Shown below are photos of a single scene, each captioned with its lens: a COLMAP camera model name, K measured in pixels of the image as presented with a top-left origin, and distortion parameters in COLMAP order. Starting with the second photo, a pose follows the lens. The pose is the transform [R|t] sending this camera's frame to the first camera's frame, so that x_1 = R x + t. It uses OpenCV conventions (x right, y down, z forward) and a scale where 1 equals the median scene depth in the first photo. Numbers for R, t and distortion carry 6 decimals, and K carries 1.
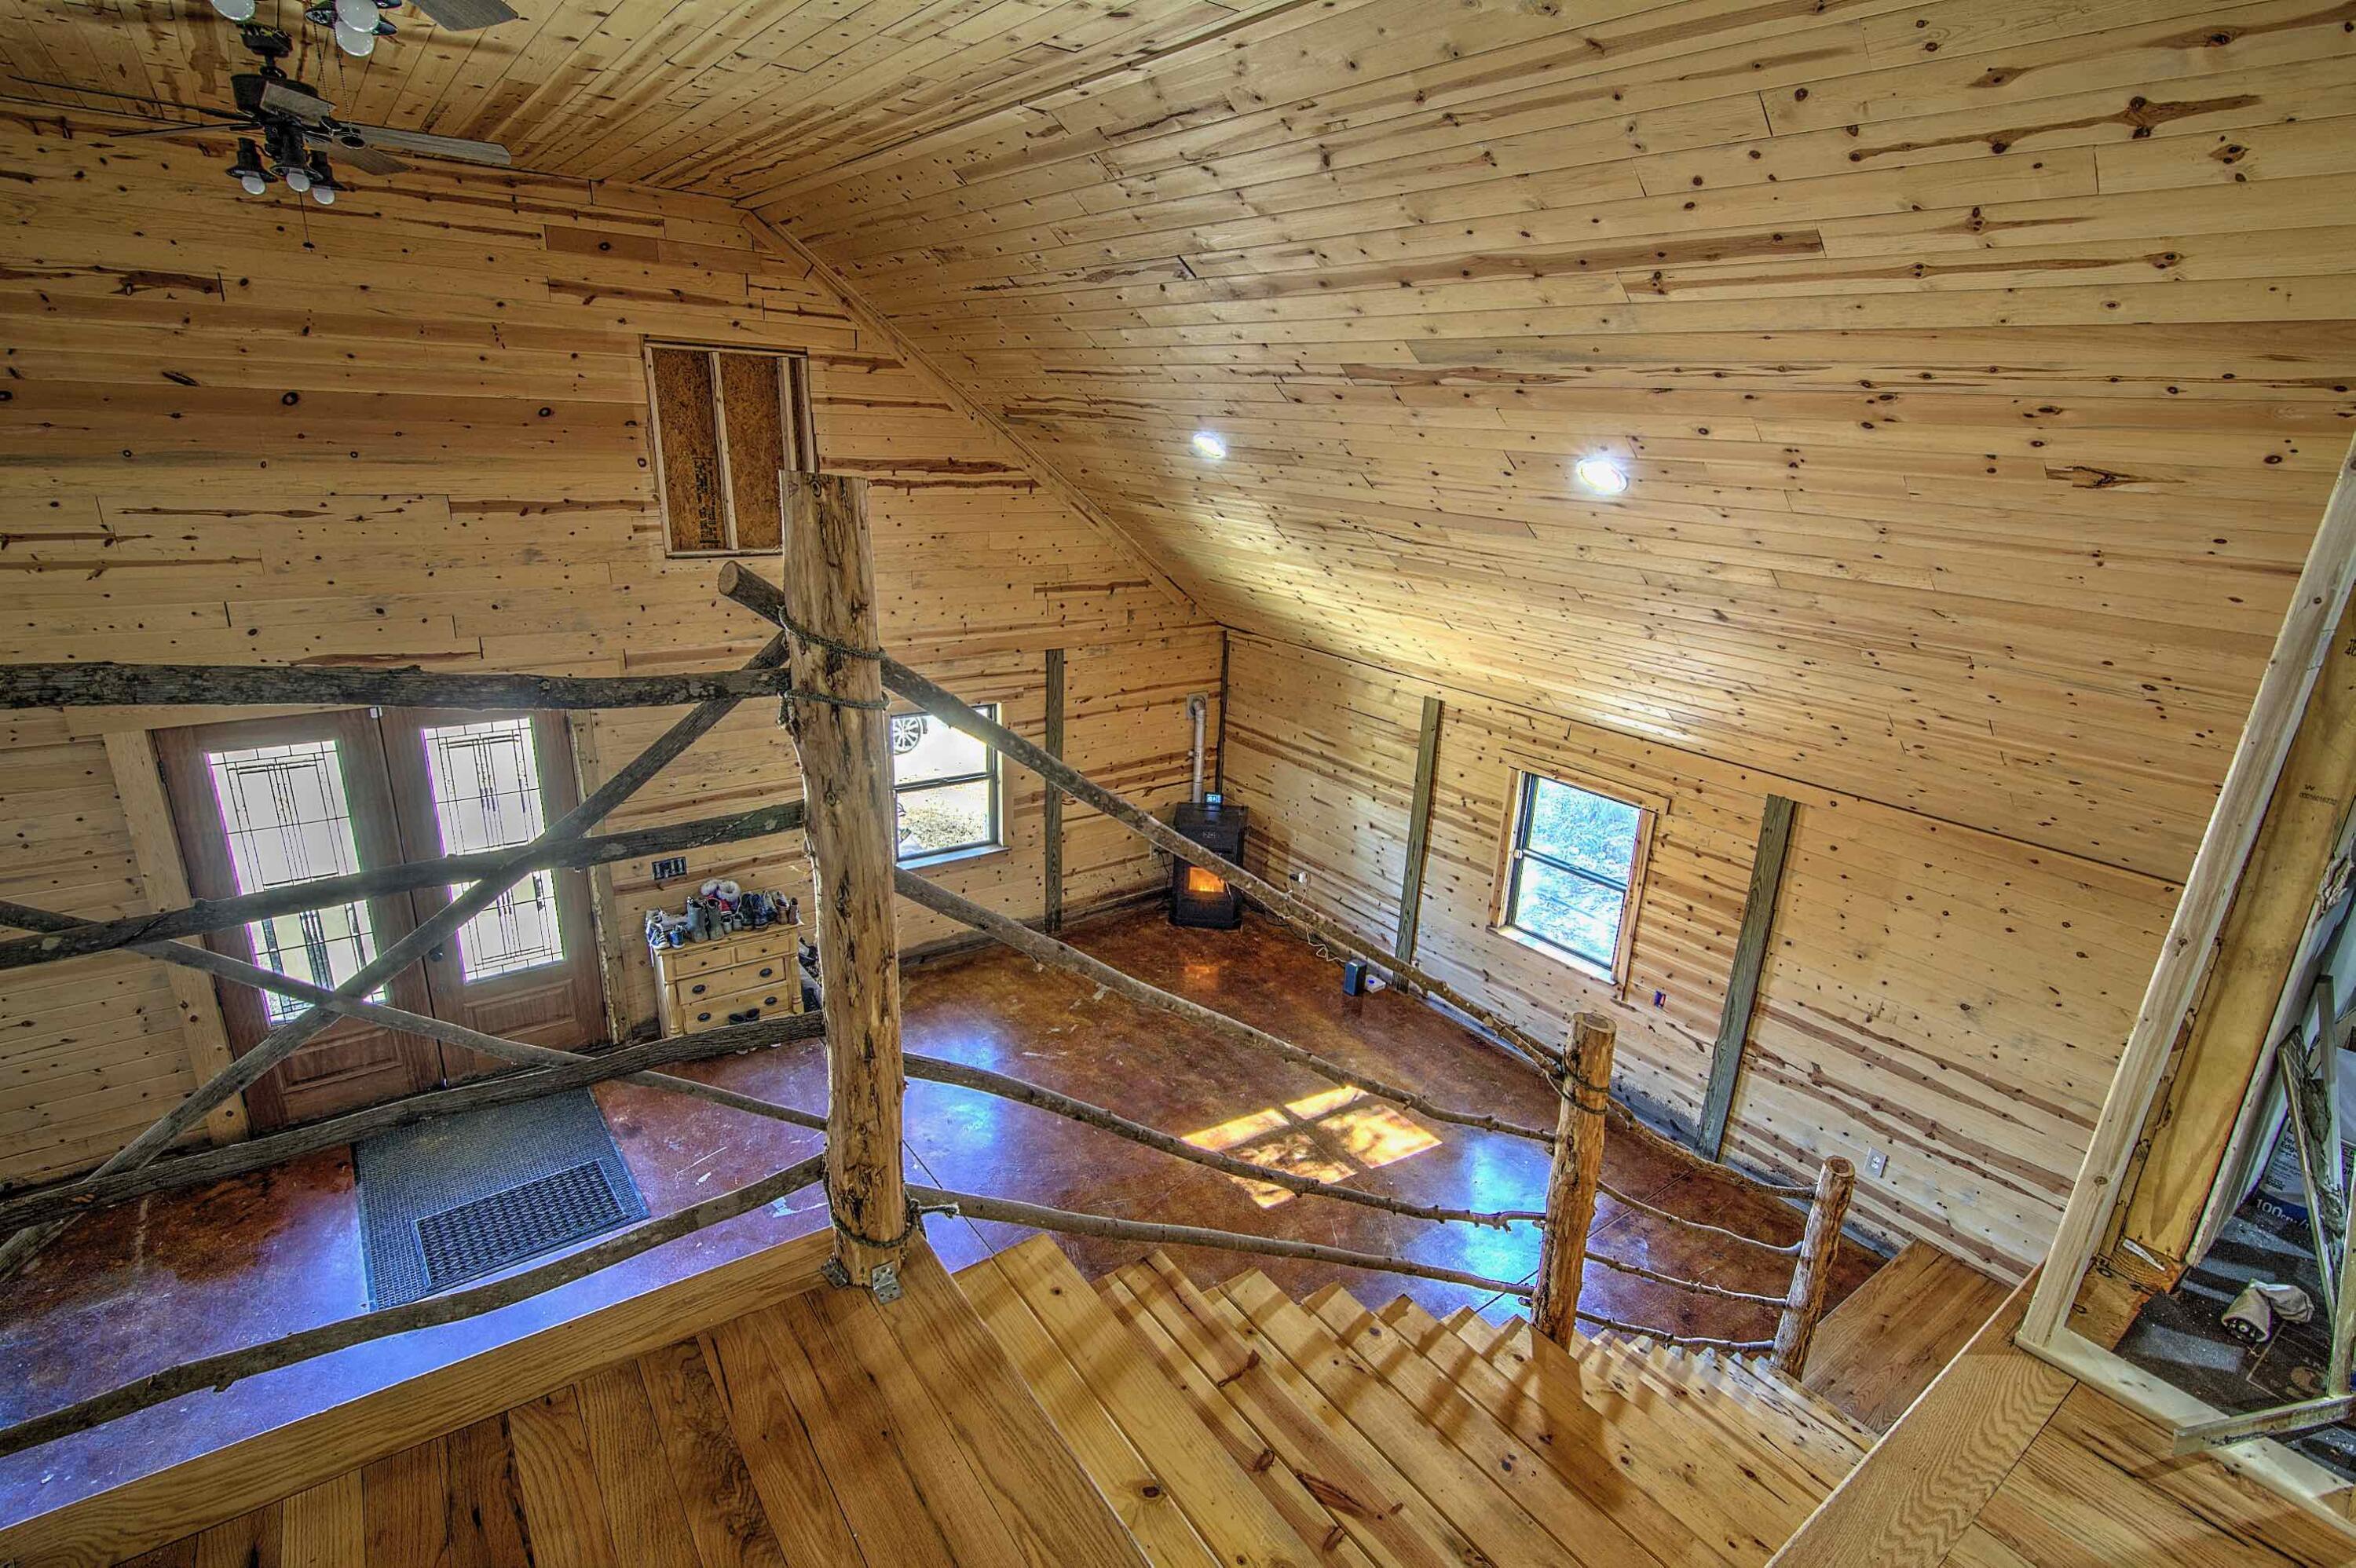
lens RADIAL K [[1124.4, 0, 1177.3], [0, 1124.4, 783.8], [0, 0, 1]] dist [0.000135, -0.000371]
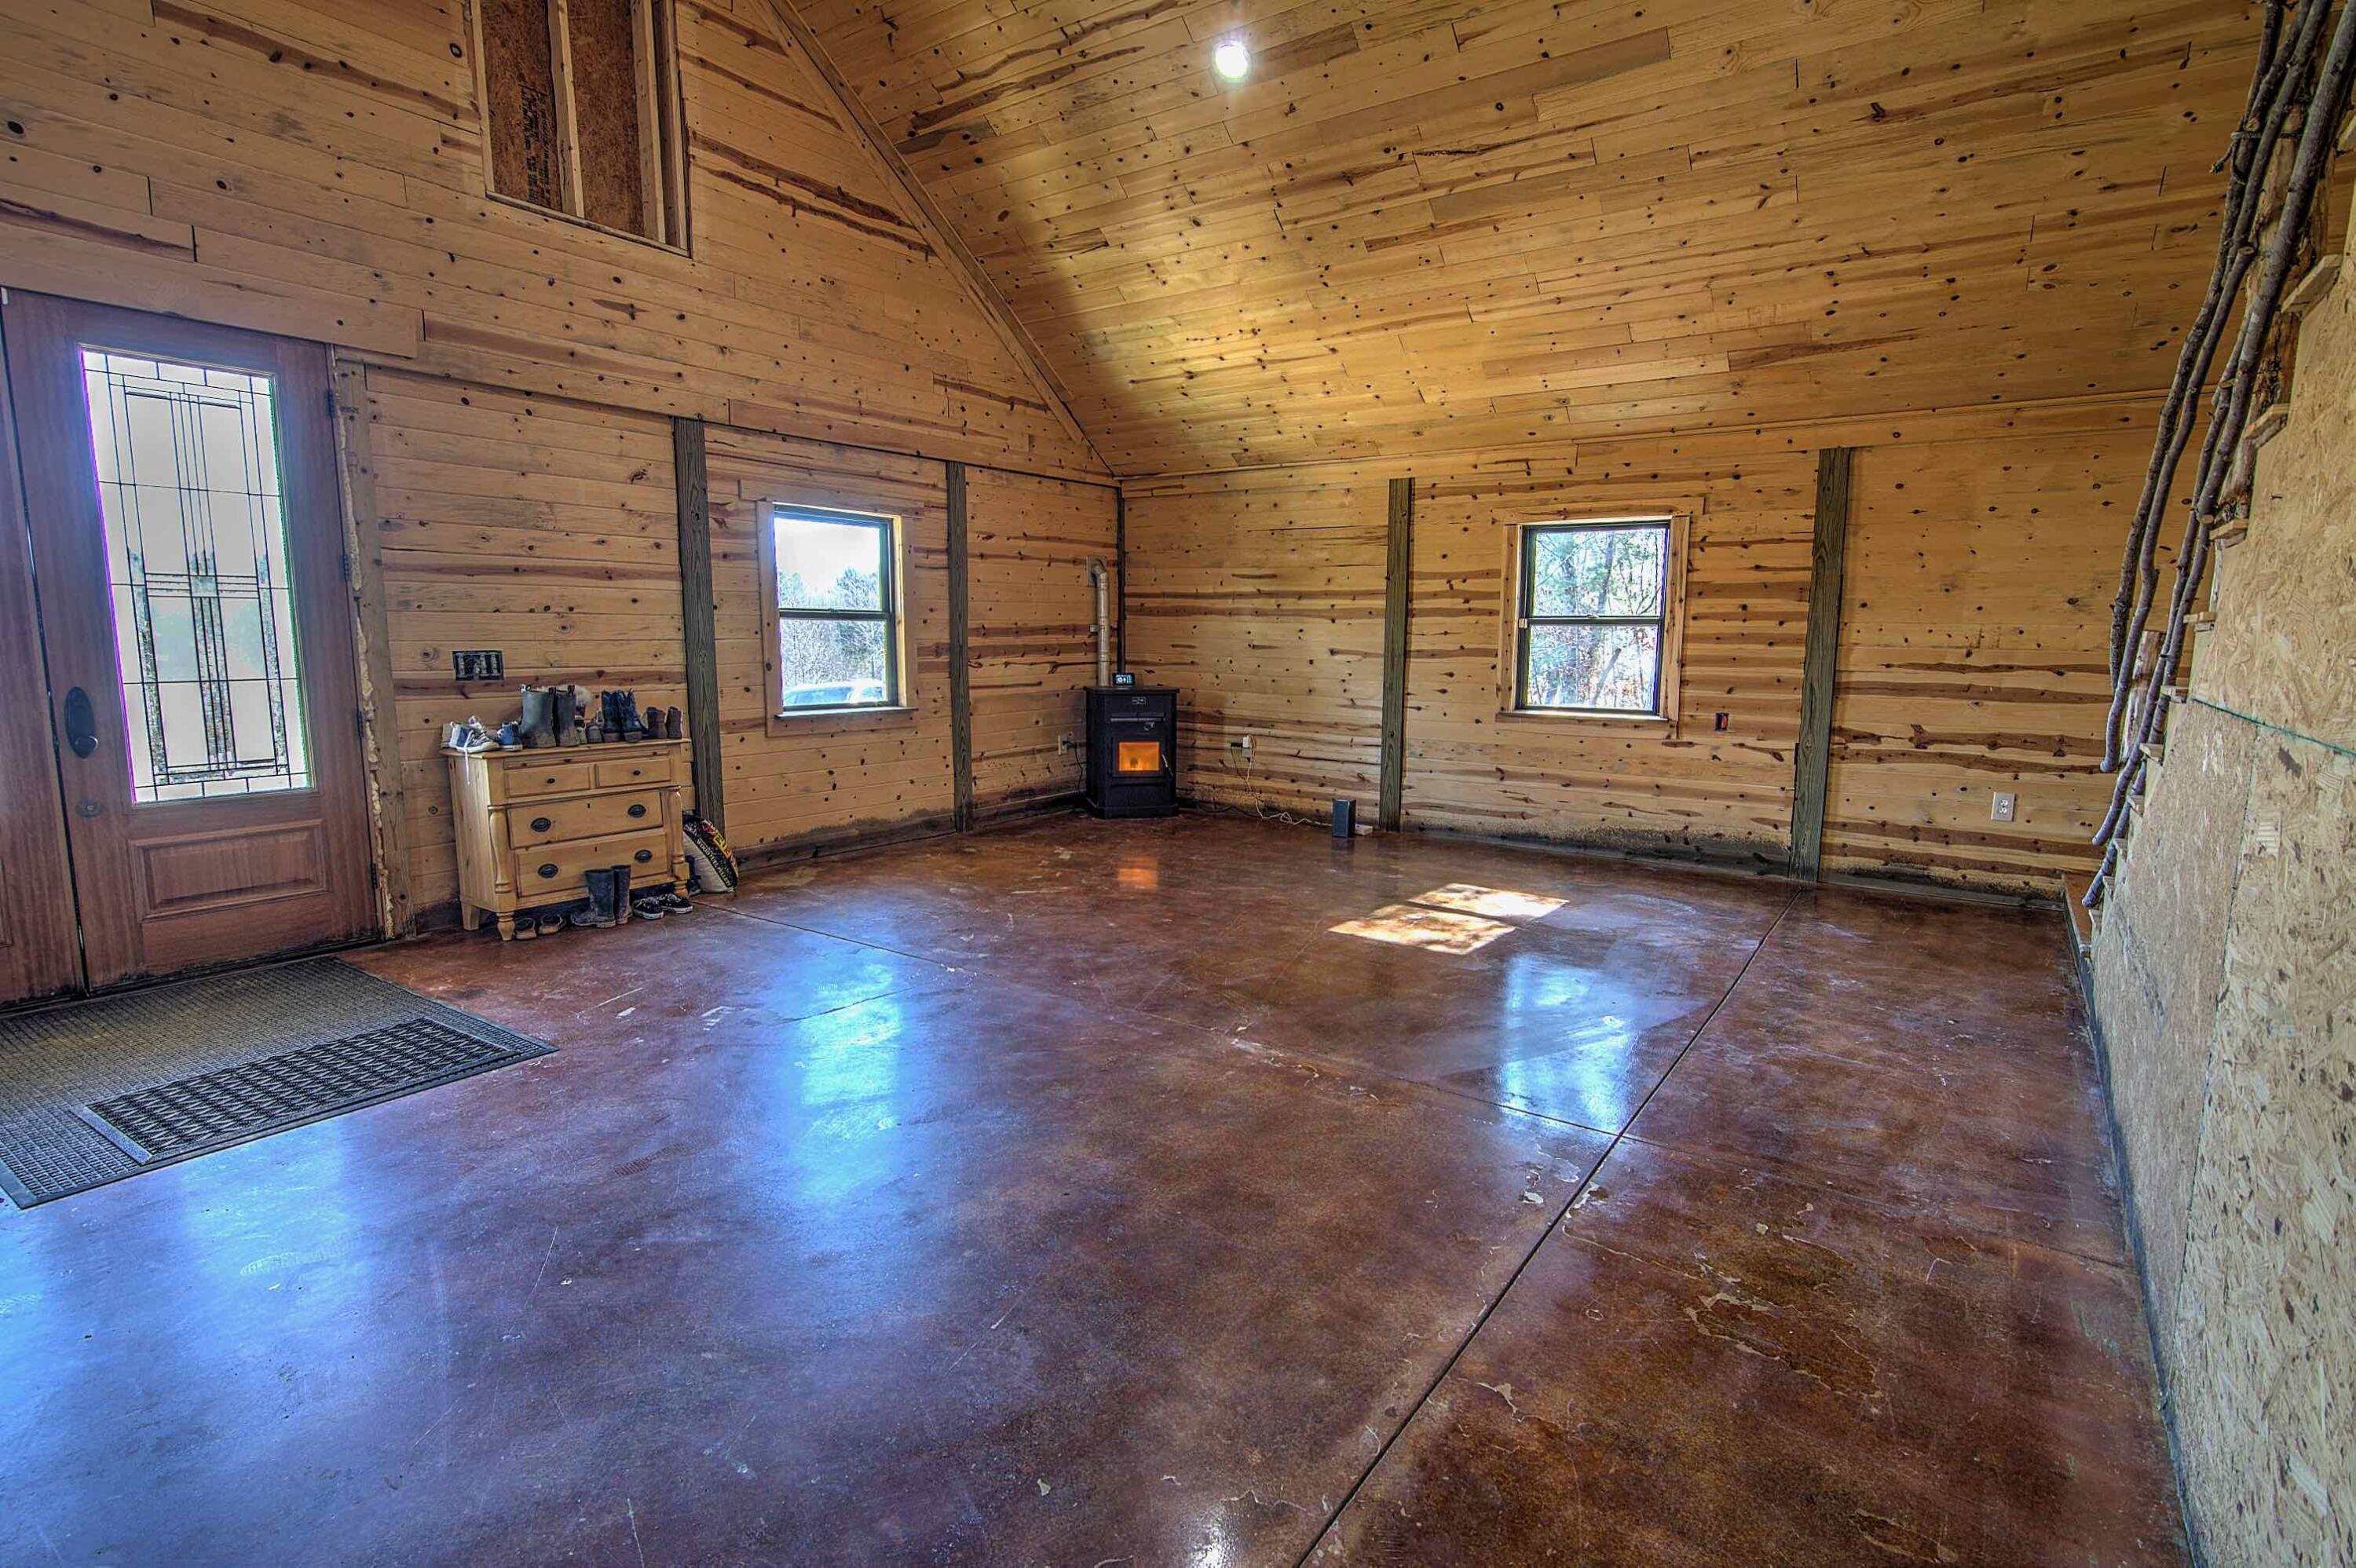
lens RADIAL K [[1124.4, 0, 1177.8], [0, 1124.4, 783.7], [0, 0, 1]] dist [0.000135, -0.000371]
pose [[0.950760, -0.078047, 0.299940, -0.271928], [0.128361, 0.980030, -0.151870, 0.320223], [-0.282097, 0.182893, 0.941792, 0.262880]]
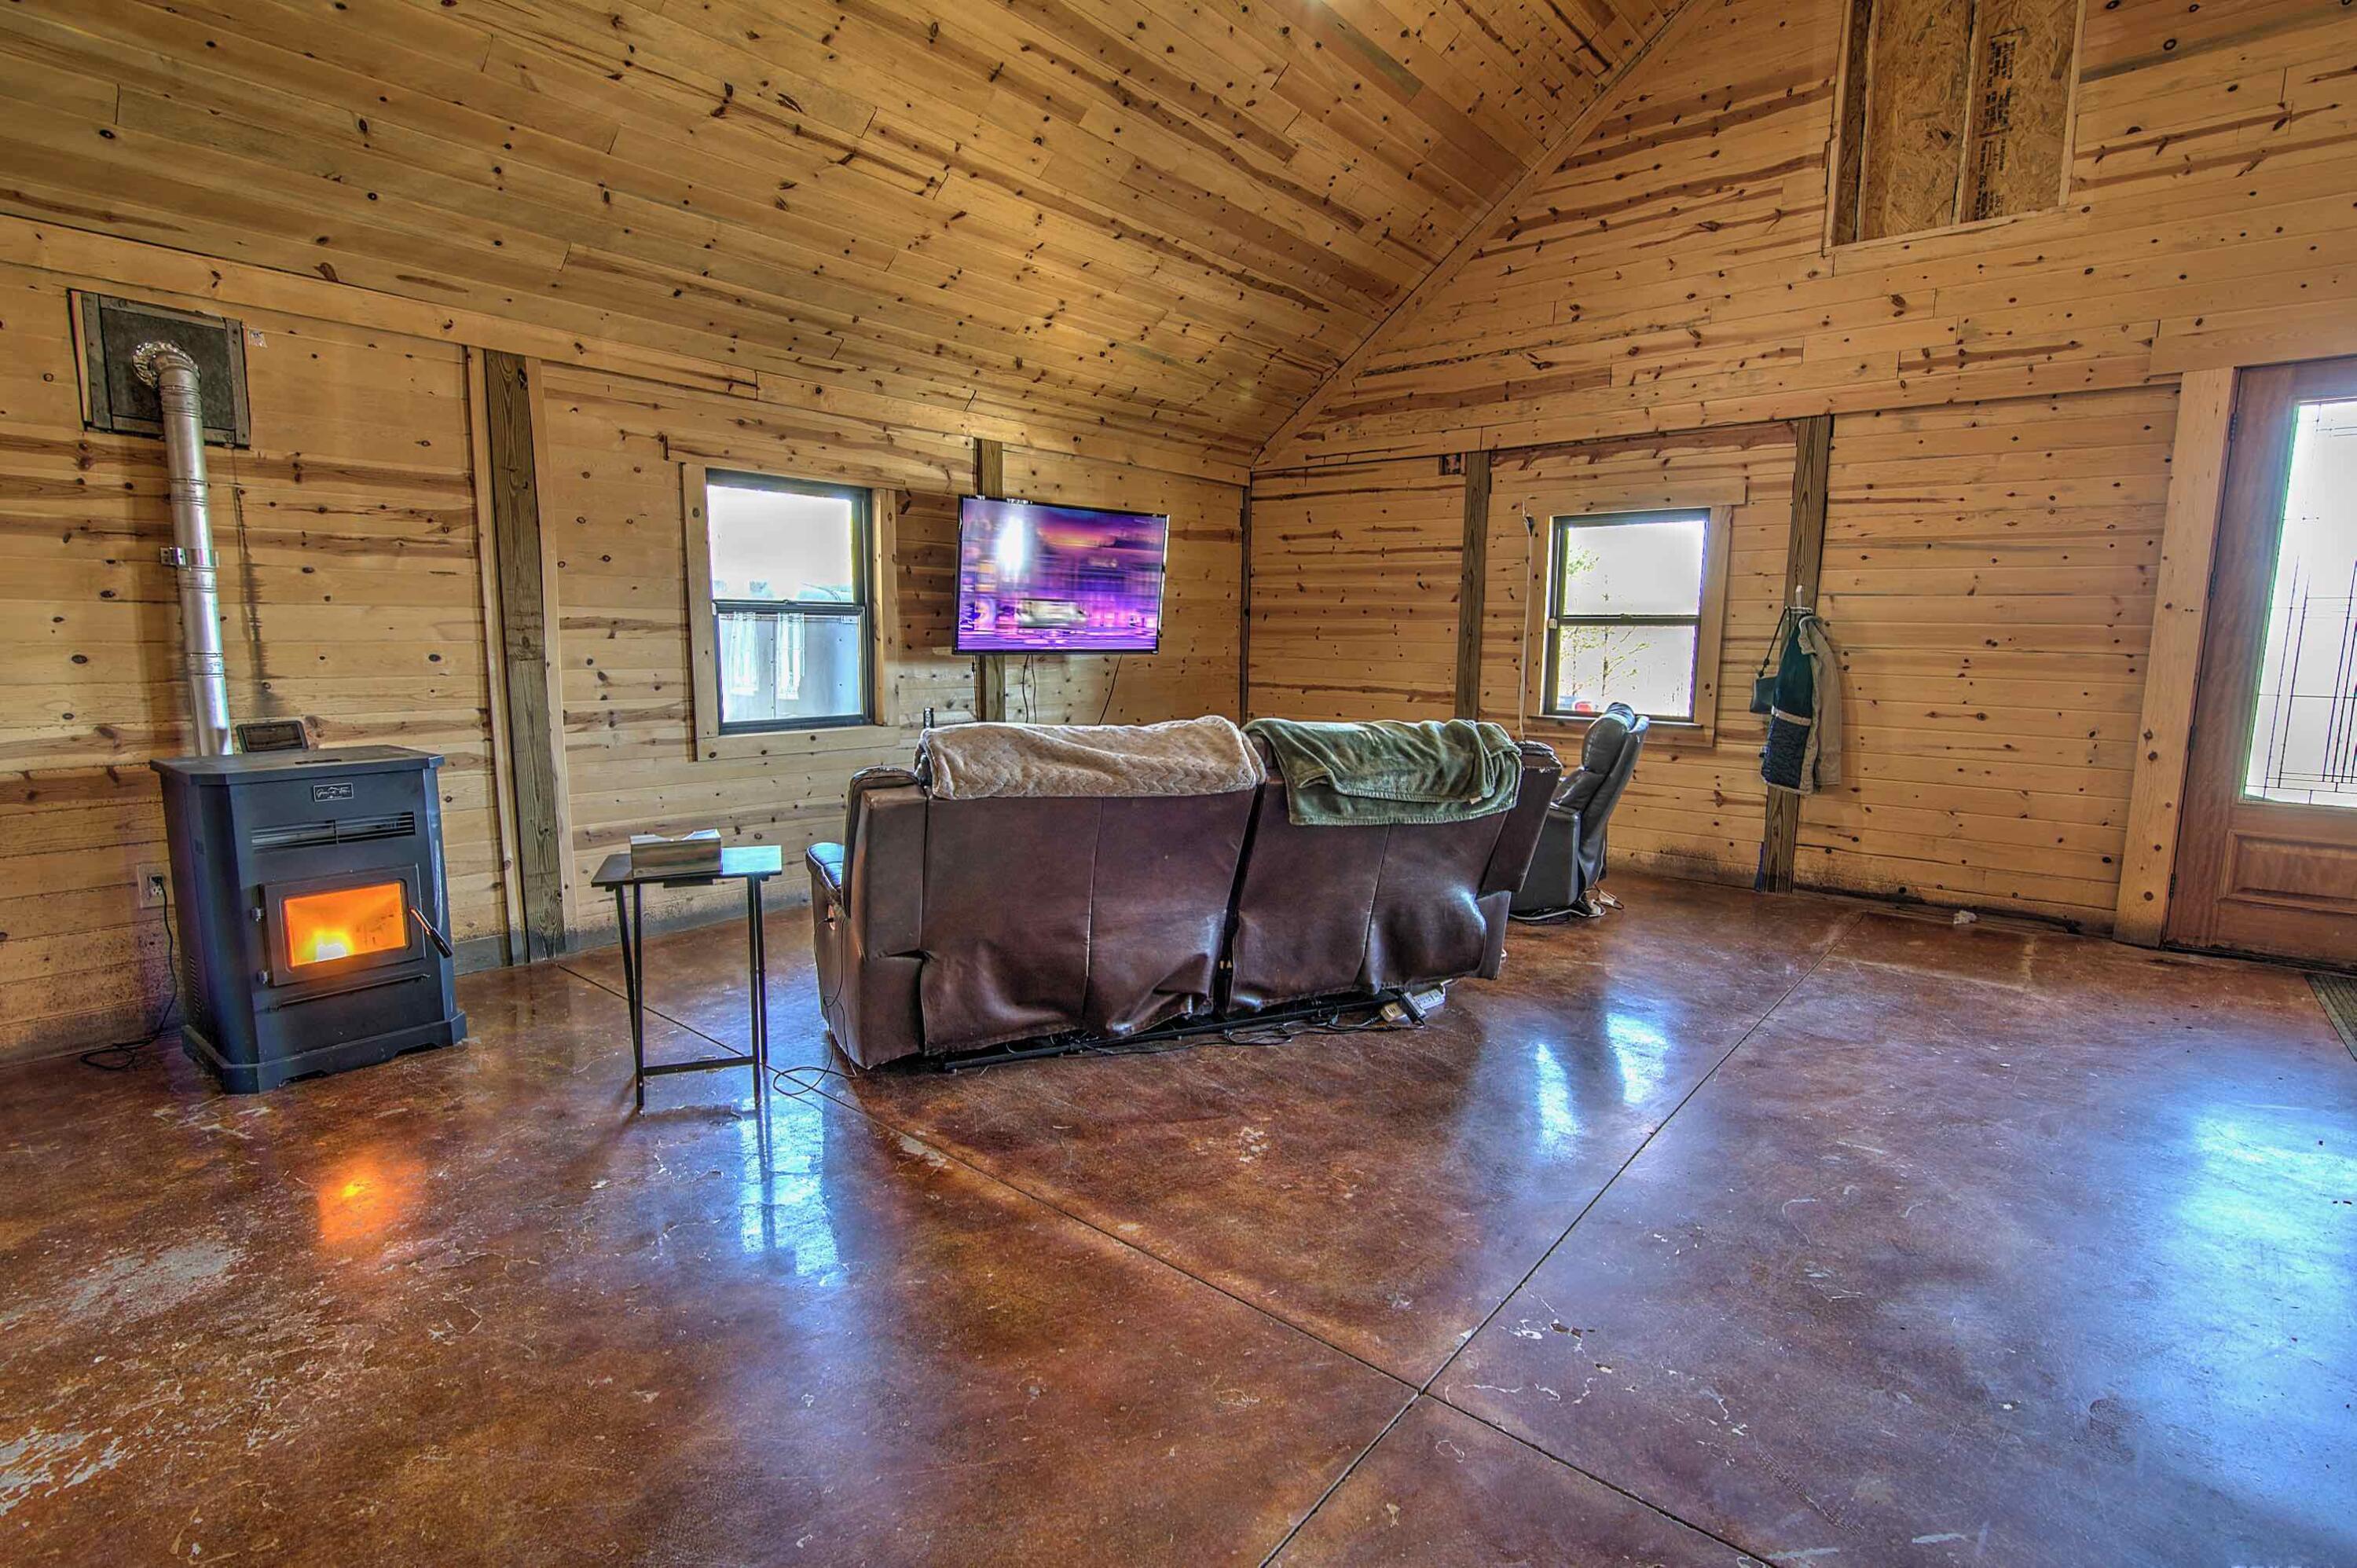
lens RADIAL K [[1125.0, 0, 1180.3], [0, 1125.0, 781.5], [0, 0, 1]] dist [0.000135, -0.000371]
pose [[0.231537, 0.092189, -0.968448, -0.218791], [-0.304176, 0.952447, 0.017944, 0.363448], [0.924050, 0.290424, 0.248568, 0.139496]]
